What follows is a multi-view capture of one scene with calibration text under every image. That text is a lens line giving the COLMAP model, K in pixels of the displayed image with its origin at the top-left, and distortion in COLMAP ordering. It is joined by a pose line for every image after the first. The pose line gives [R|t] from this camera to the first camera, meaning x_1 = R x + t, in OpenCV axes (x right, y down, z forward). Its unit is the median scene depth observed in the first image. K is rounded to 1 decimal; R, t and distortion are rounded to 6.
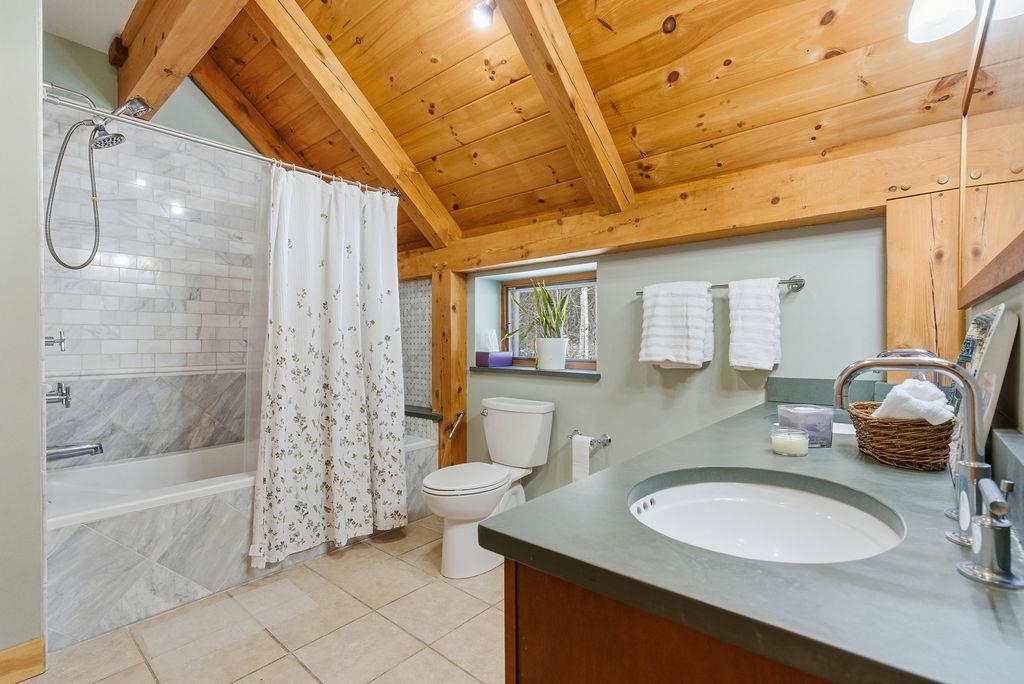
lens RADIAL K [[461.3, 0, 512.2], [0, 461.3, 342.0], [0, 0, 1]] dist [0.001970, -0.002547]
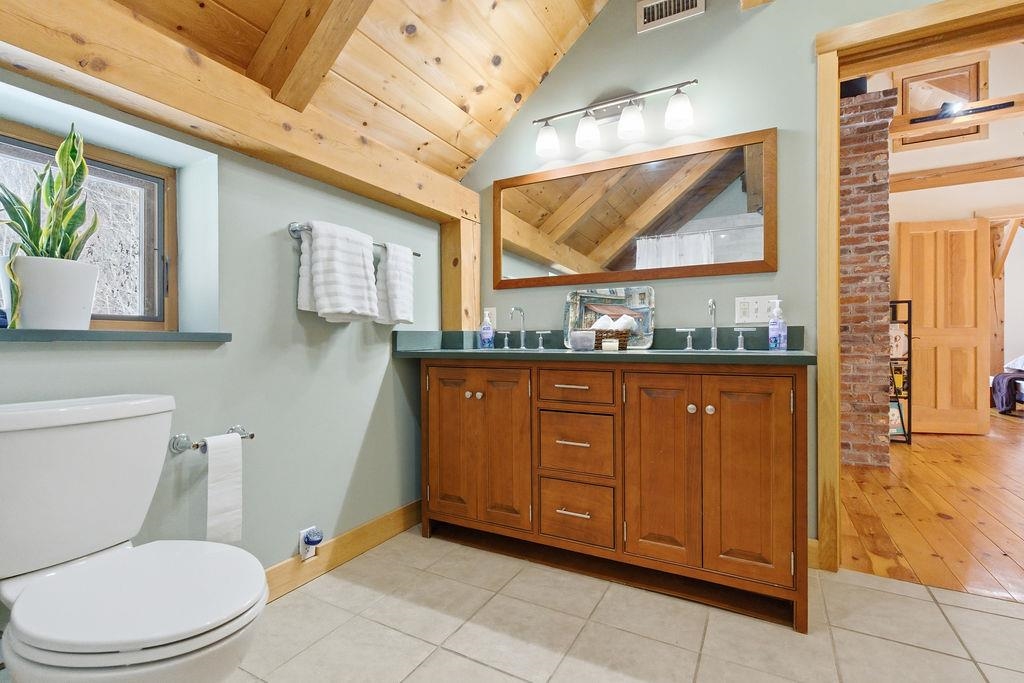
lens RADIAL K [[461.3, 0, 512.4], [0, 461.3, 341.3], [0, 0, 1]] dist [0.001970, -0.002547]
pose [[-0.193116, 0.008261, 0.981141, -0.599747], [0.013396, 0.999894, -0.005782, 0.105048], [-0.981084, 0.012027, -0.193206, 0.861830]]
